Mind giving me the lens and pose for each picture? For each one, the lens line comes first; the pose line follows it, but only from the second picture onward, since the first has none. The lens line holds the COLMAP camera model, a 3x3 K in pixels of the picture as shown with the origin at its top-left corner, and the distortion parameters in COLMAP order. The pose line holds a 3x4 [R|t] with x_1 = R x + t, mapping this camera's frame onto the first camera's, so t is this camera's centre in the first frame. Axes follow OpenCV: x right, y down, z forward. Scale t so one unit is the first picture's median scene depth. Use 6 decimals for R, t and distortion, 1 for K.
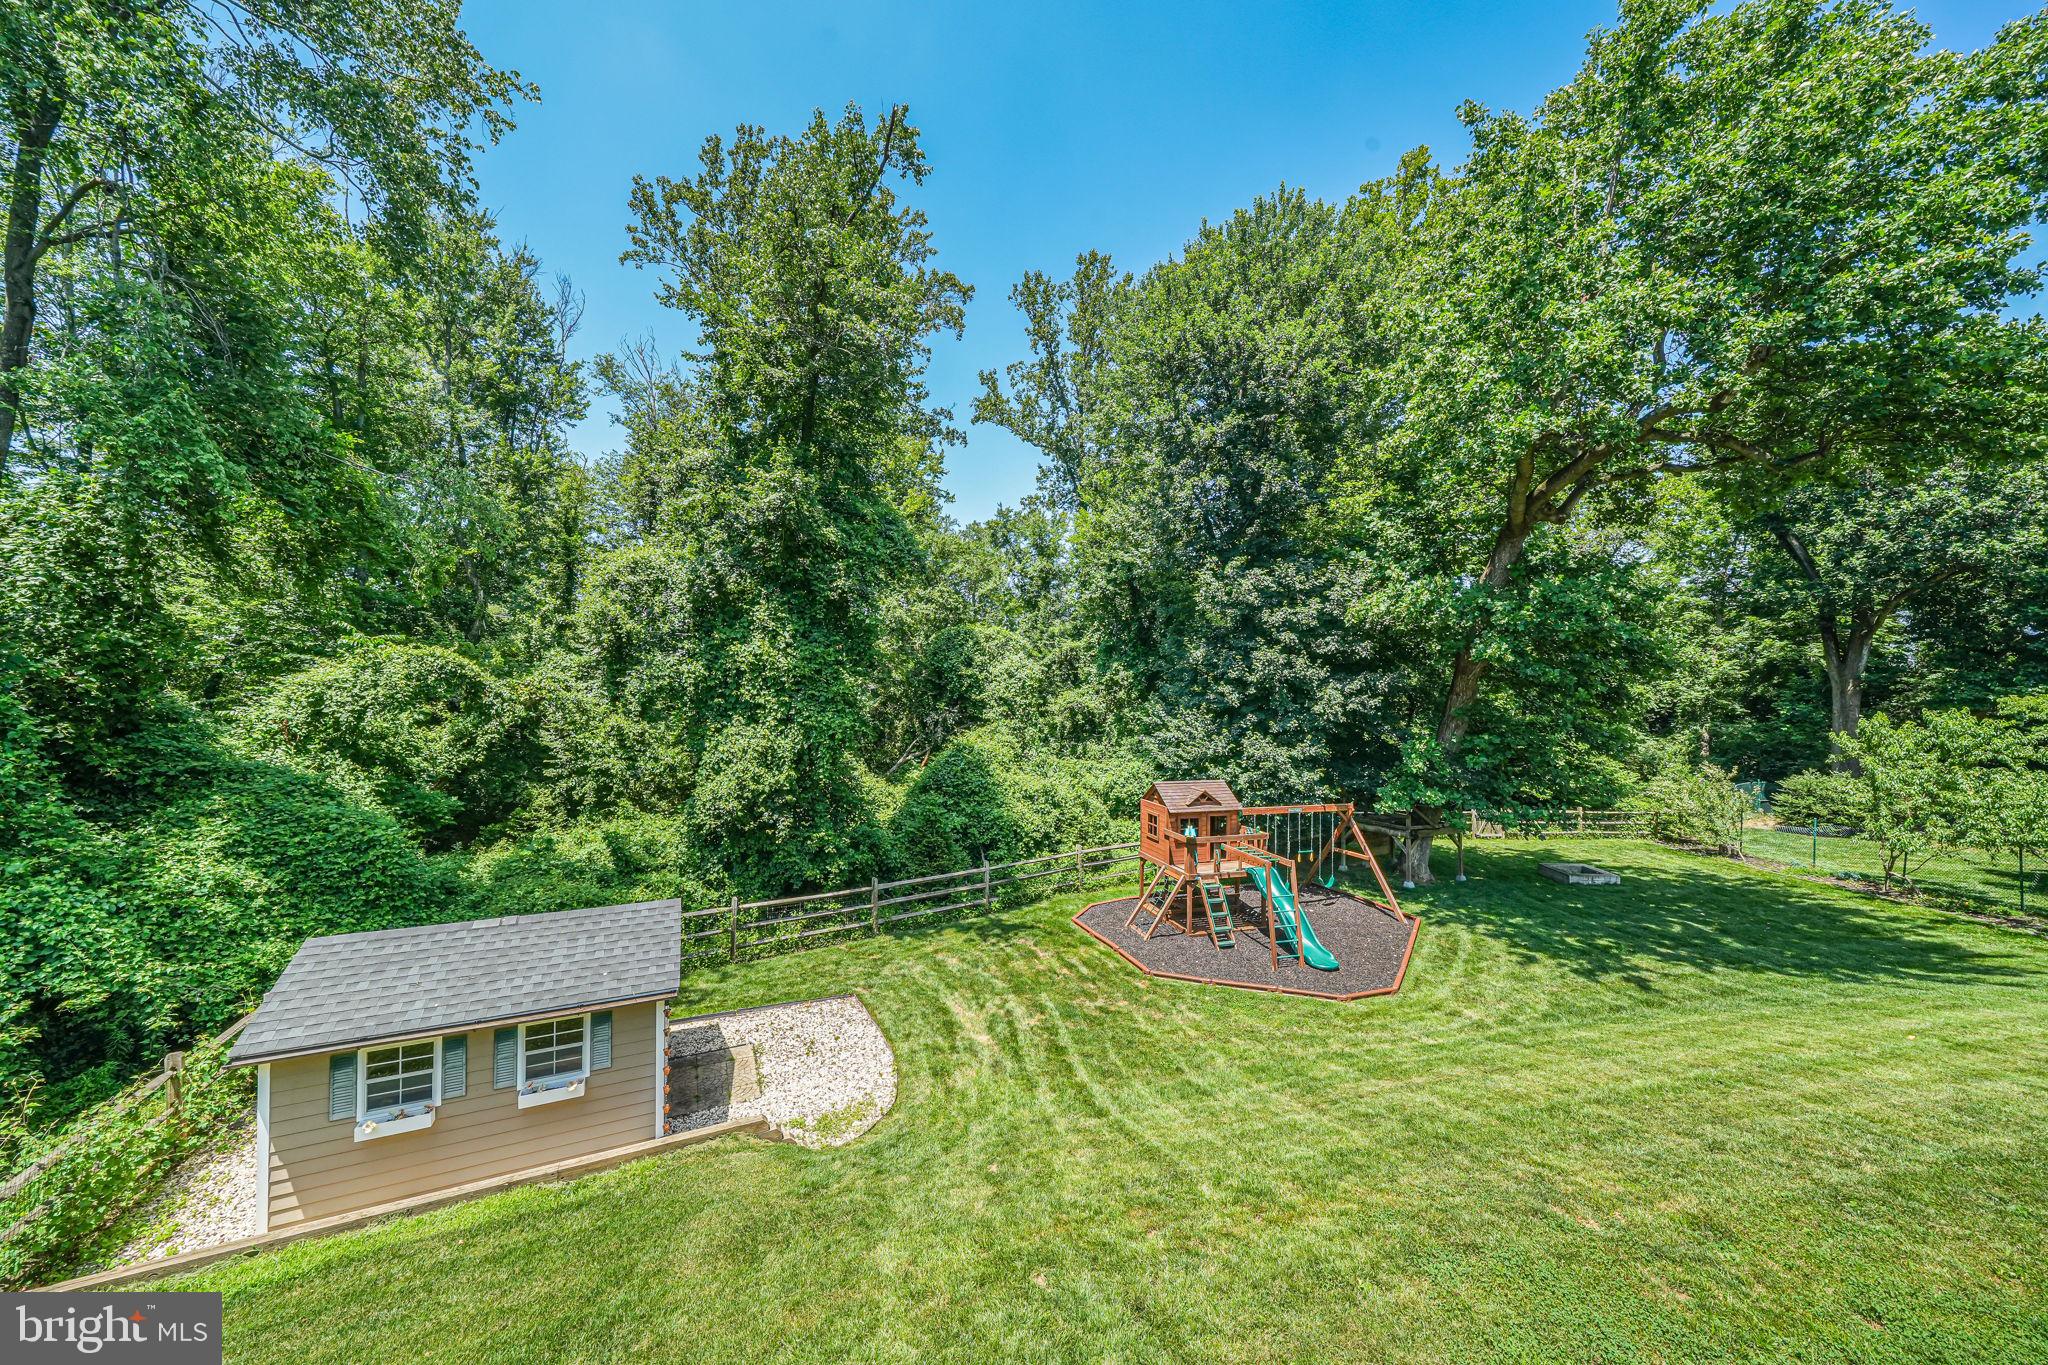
lens RADIAL K [[721.1, 0, 1026.4], [0, 721.1, 688.5], [0, 0, 1]] dist [-0.004206, -0.000163]
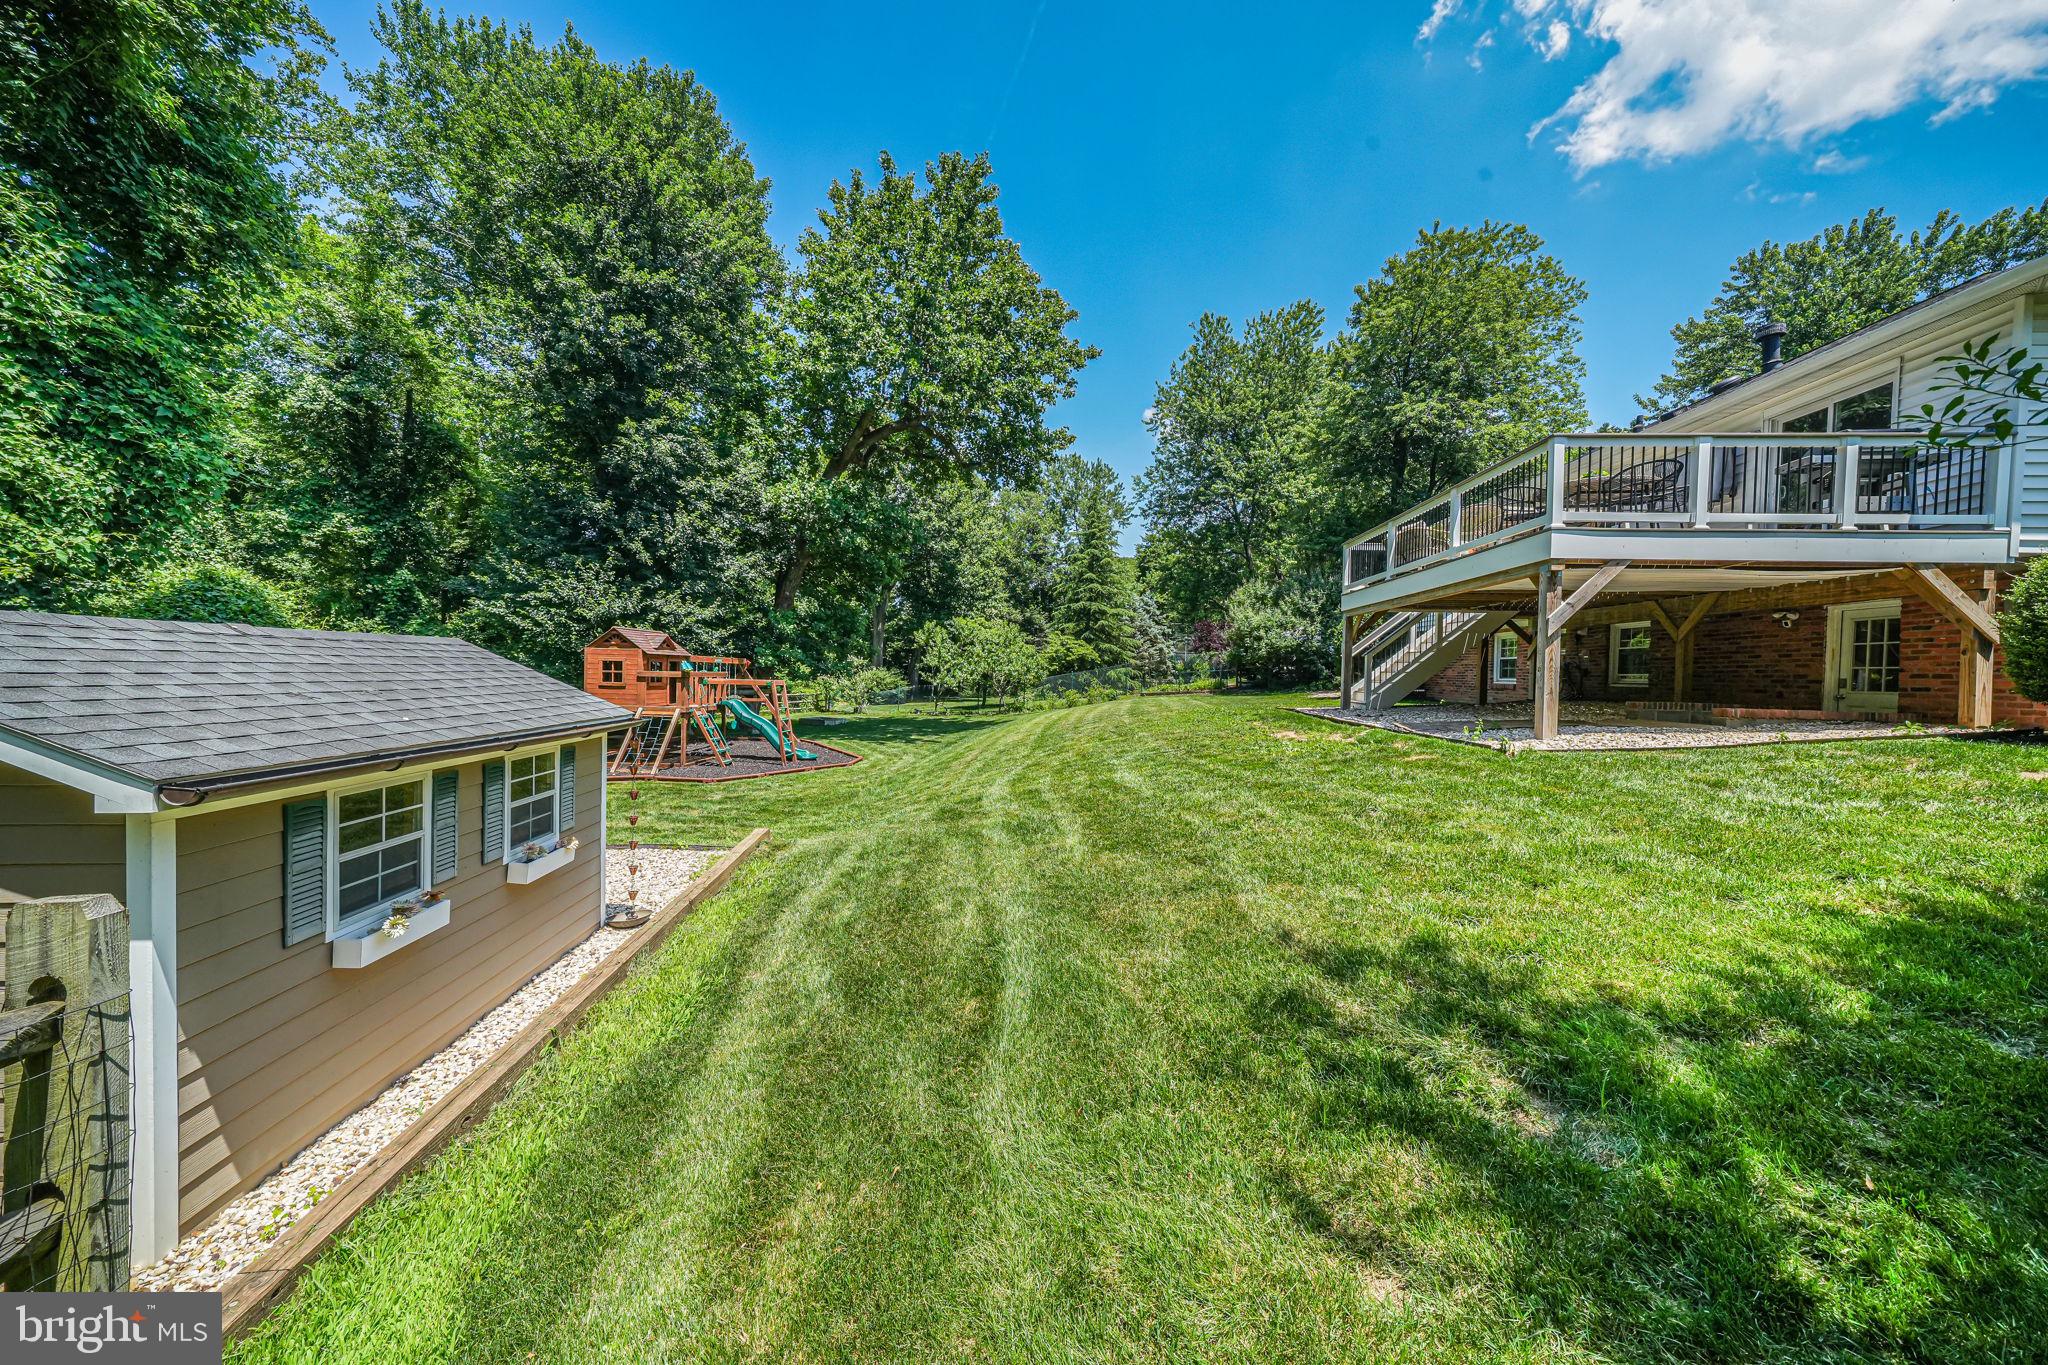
lens RADIAL K [[721.1, 0, 1024.4], [0, 721.1, 689.5], [0, 0, 1]] dist [-0.004206, -0.000163]
pose [[0.328613, -0.013737, 0.944365, -0.535243], [-0.019430, 0.999584, 0.021302, 0.181809], [-0.944265, -0.025349, 0.328210, 0.178776]]
